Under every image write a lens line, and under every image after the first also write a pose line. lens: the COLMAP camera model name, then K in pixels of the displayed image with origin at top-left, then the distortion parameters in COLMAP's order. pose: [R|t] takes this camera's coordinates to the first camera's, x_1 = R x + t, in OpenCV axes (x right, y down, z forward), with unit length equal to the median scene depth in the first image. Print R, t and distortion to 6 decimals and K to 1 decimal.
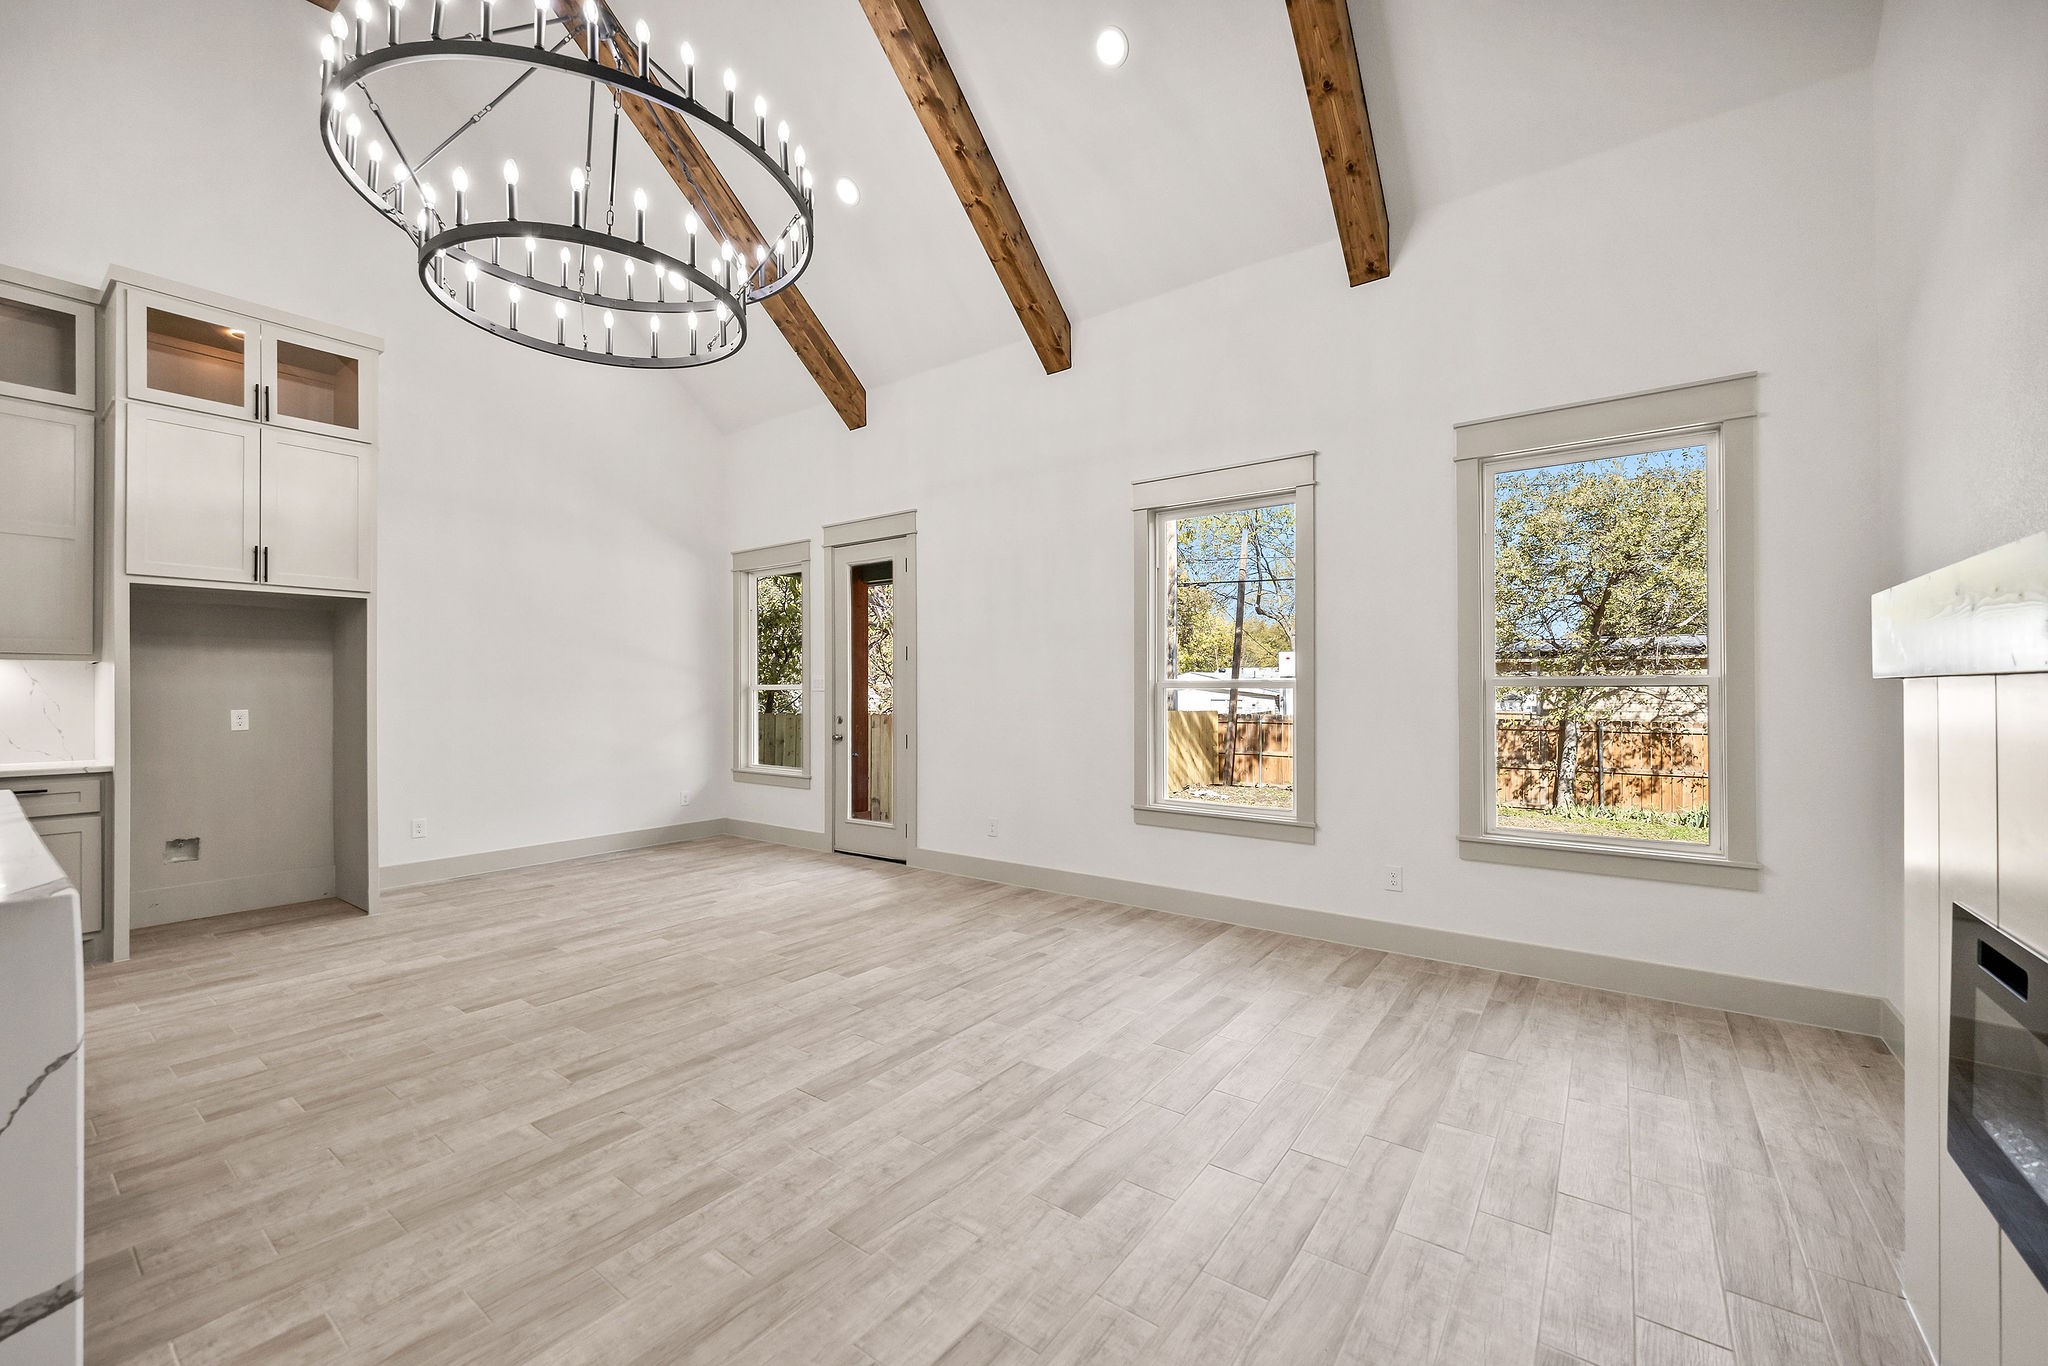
lens RADIAL K [[804.4, 0, 1005.2], [0, 804.4, 683.6], [0, 0, 1]] dist [-0.000126, -0.001955]
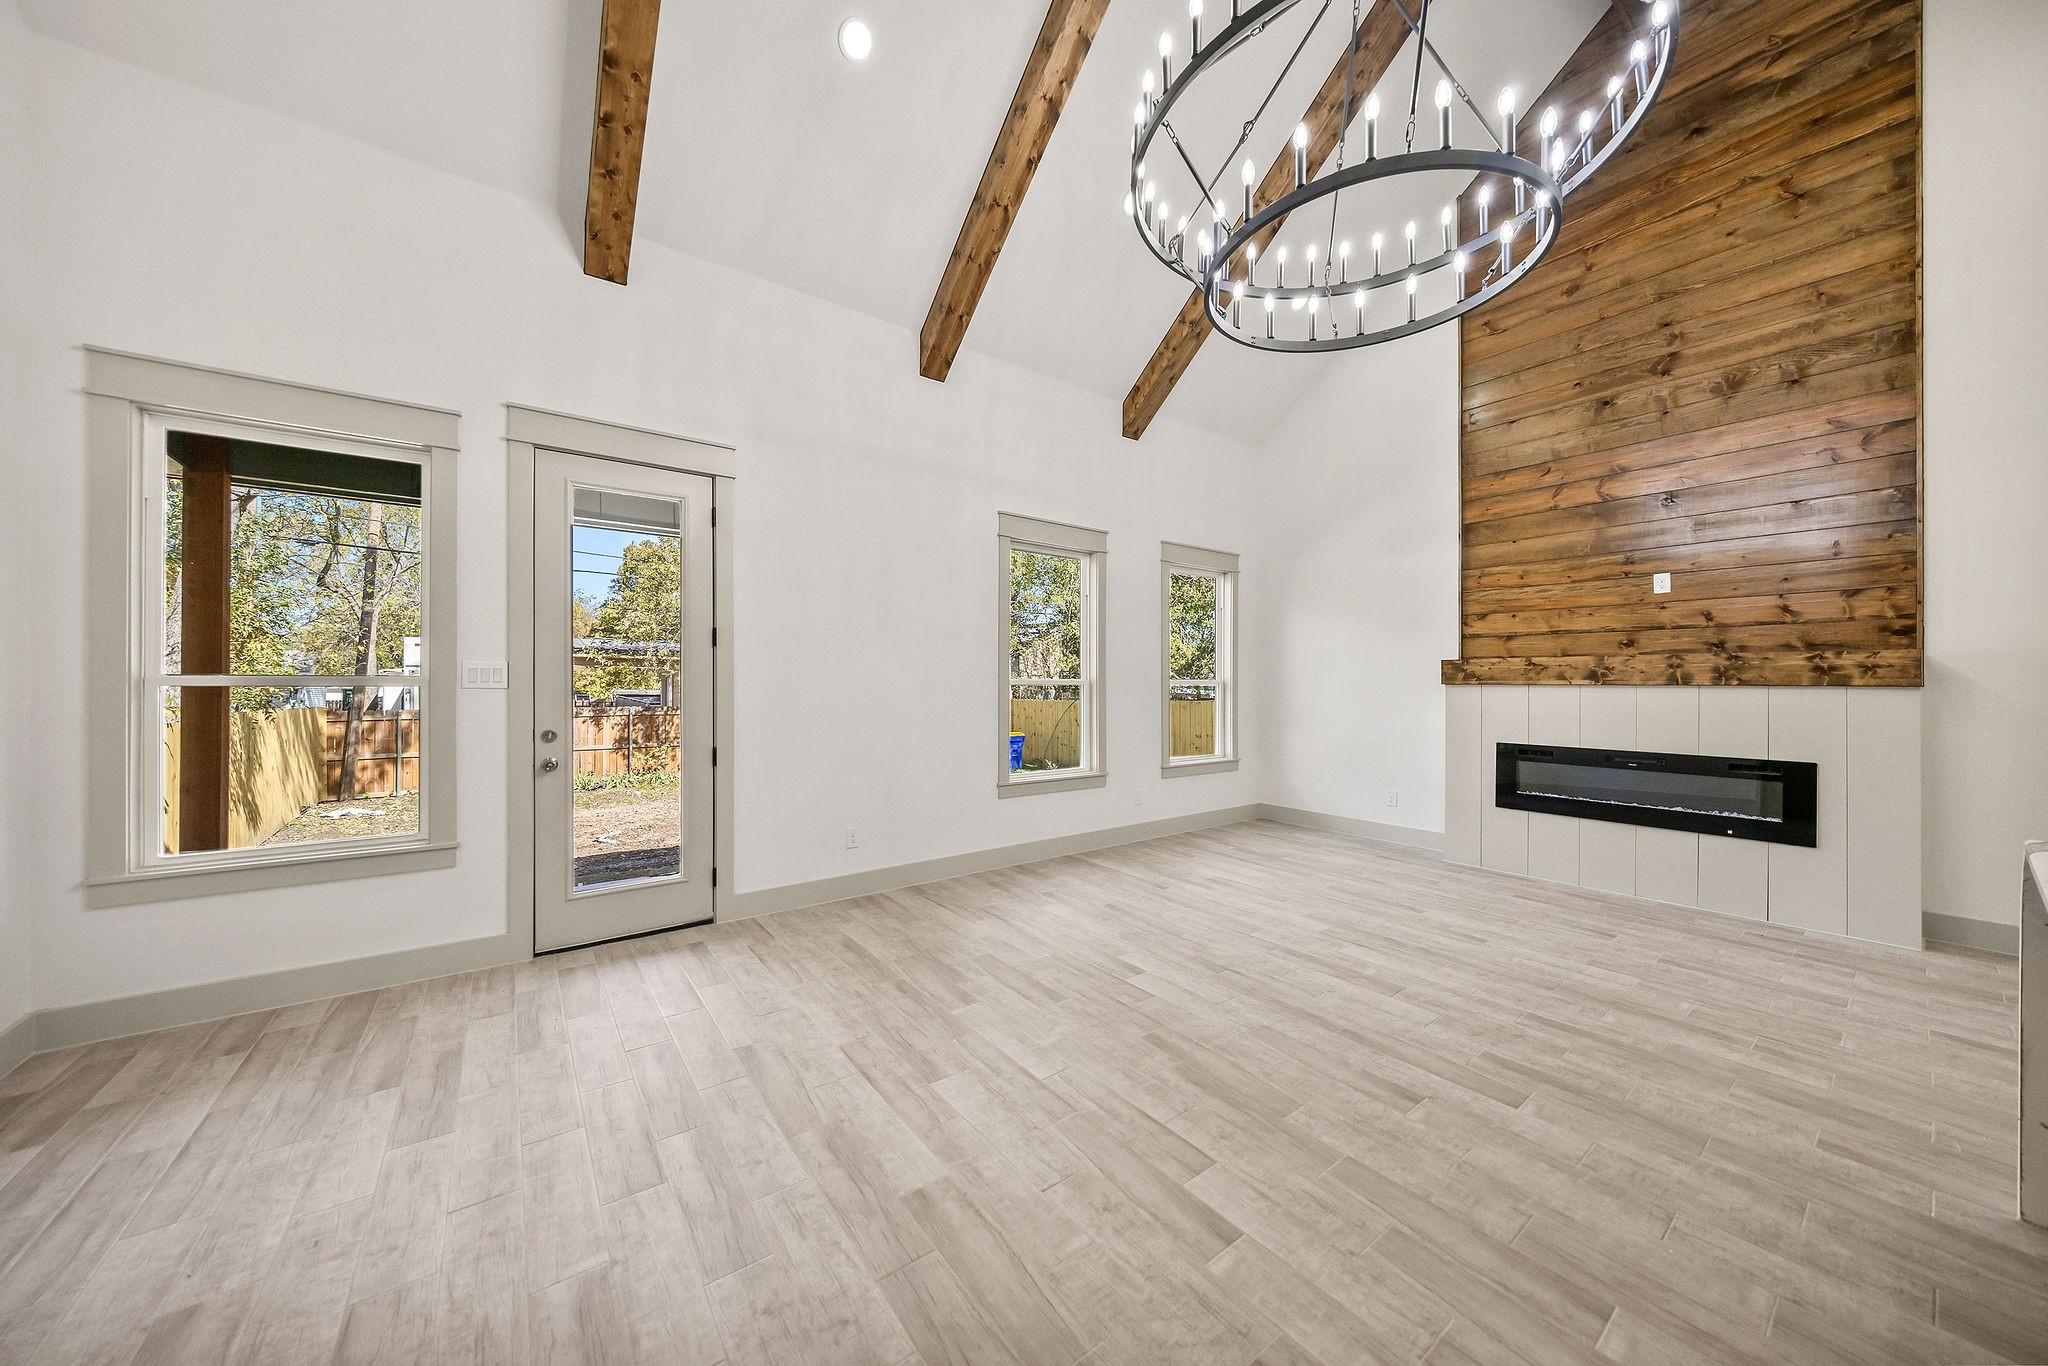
lens RADIAL K [[690.6, 0, 1016.9], [0, 690.6, 684.8], [0, 0, 1]] dist [-0.013200, 0.001162]
pose [[0.290131, -0.004046, 0.956978, -1.113303], [-0.009076, 0.999934, 0.006979, -0.003799], [-0.956944, -0.010710, 0.290075, 0.937073]]
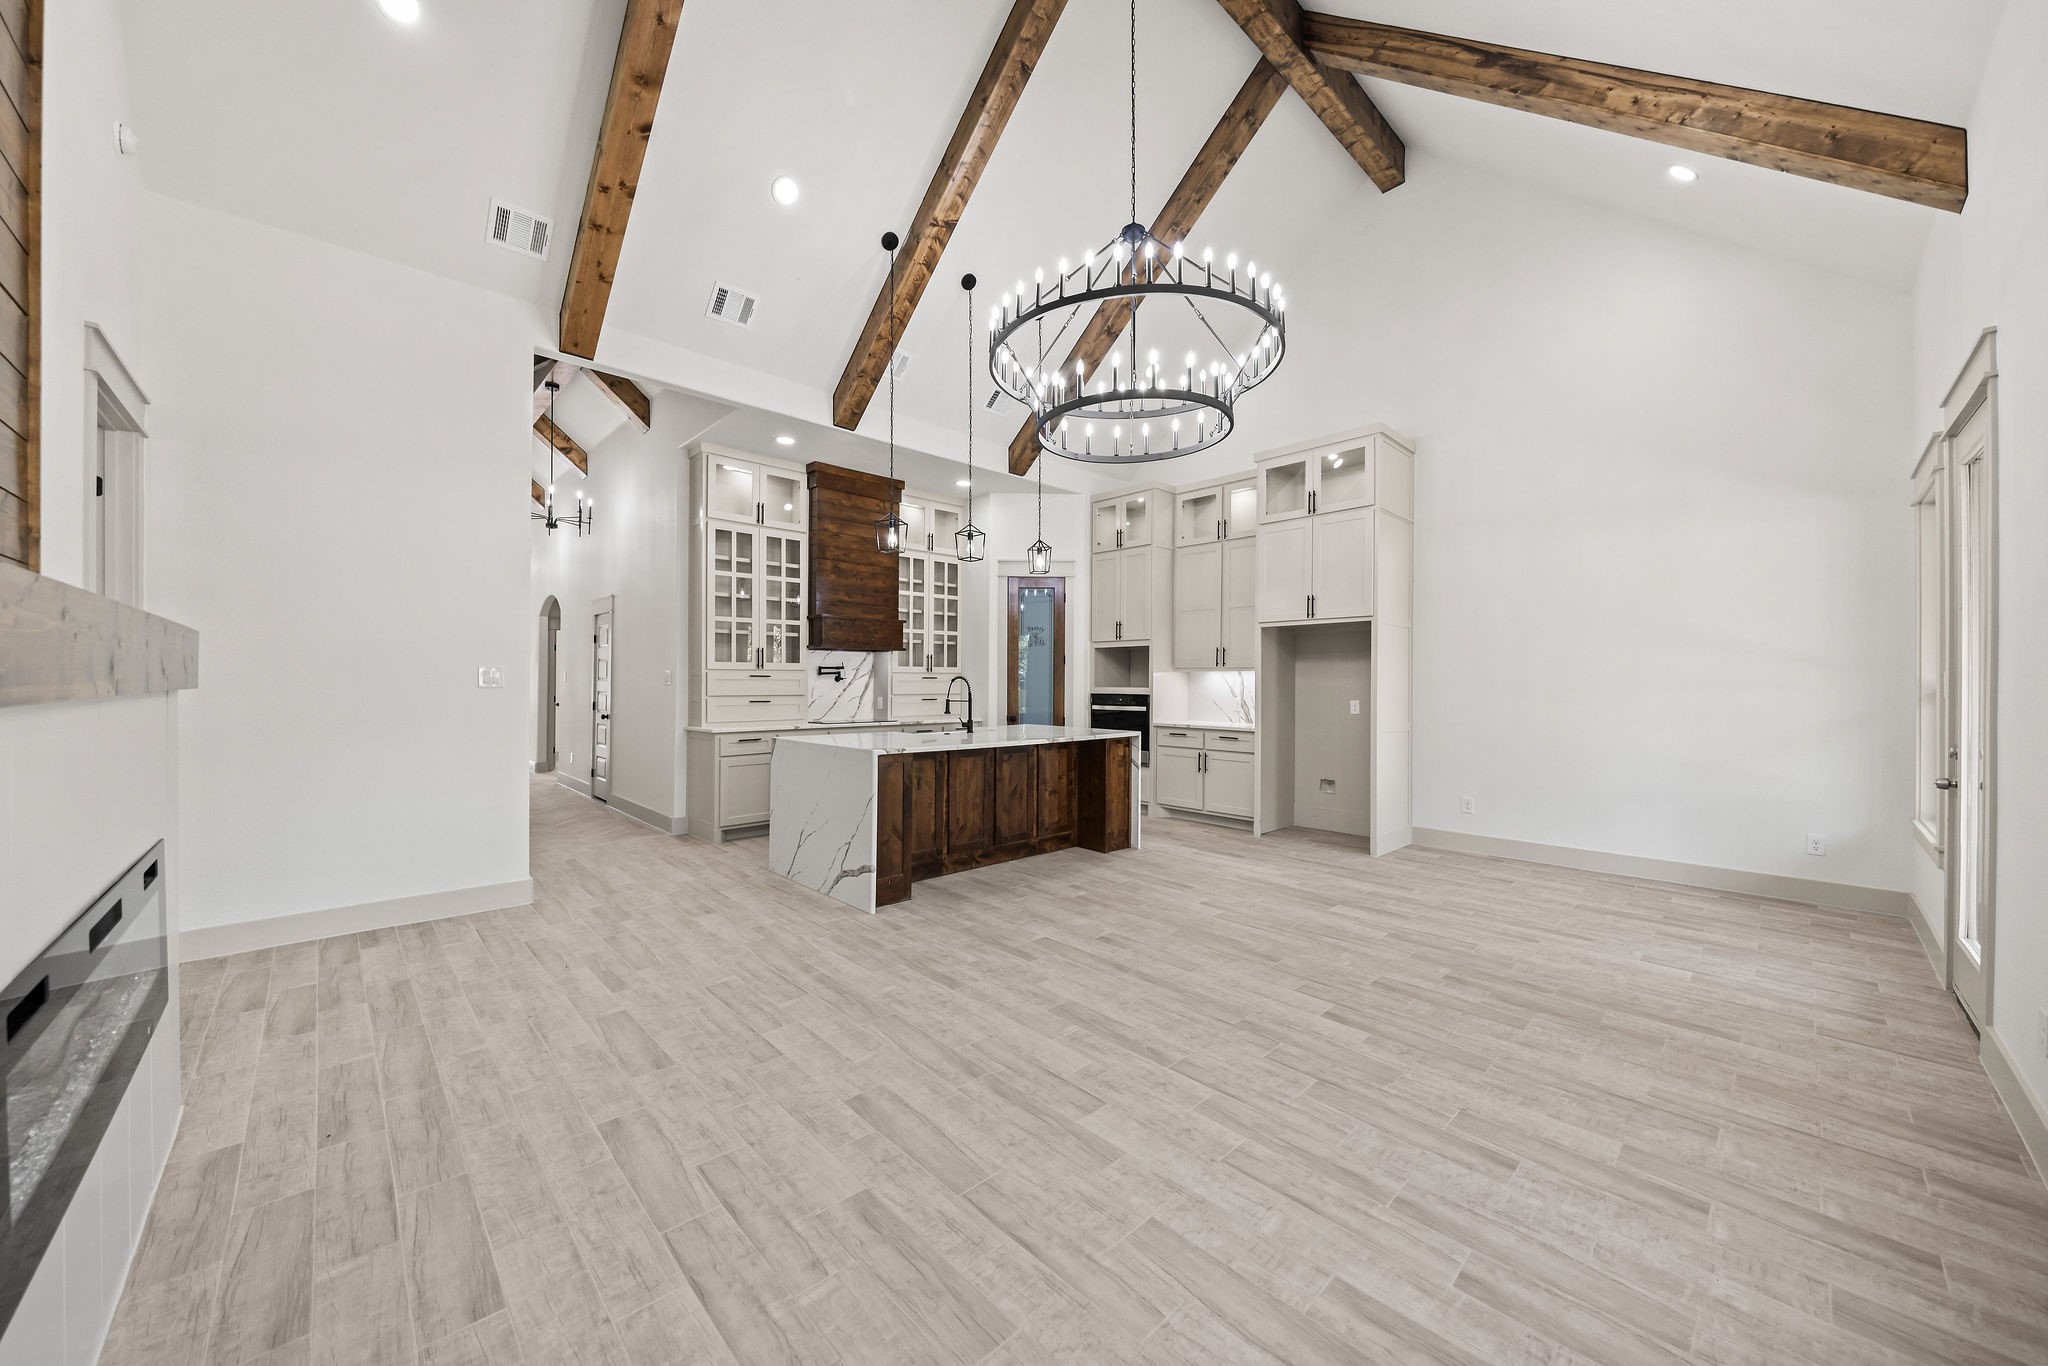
lens RADIAL K [[738.6, 0, 1033.7], [0, 738.6, 677.2], [0, 0, 1]] dist [-0.007092, -0.001775]
pose [[-0.153071, -0.001611, -0.988214, 0.691711], [0.003220, 0.999993, -0.002129, -0.012950], [0.988210, -0.003508, -0.153064, 0.837388]]
